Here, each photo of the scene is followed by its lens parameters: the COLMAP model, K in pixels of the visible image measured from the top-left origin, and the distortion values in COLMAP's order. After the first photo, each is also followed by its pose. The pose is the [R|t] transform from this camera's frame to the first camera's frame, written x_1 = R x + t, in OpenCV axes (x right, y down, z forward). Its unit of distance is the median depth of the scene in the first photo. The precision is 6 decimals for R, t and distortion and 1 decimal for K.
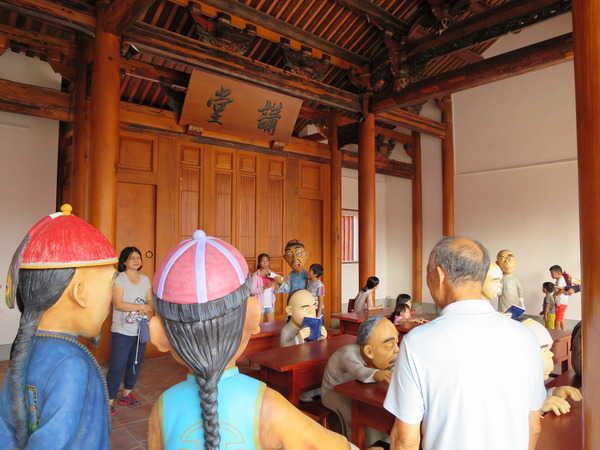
lens RADIAL K [[428.0, 0, 299.6], [0, 428.0, 223.3], [0, 0, 1]] dist [-0.054724, 0.012846]
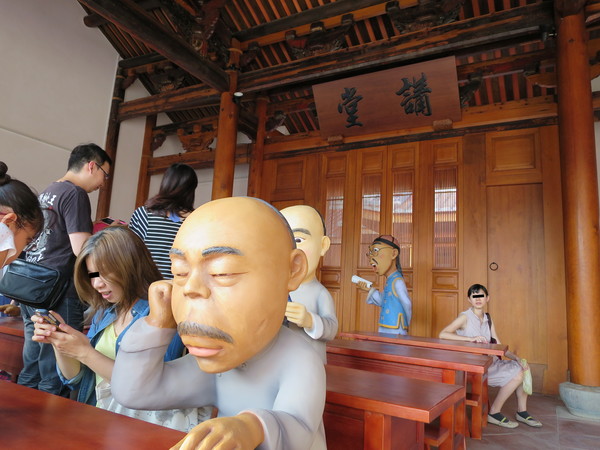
lens RADIAL K [[428.0, 0, 299.2], [0, 428.0, 226.8], [0, 0, 1]] dist [-0.054724, 0.012846]
pose [[0.336366, -0.130452, -0.932652, 0.629579], [-0.011614, 0.989709, -0.142622, 0.129656], [0.941660, 0.058805, 0.331390, 0.573952]]
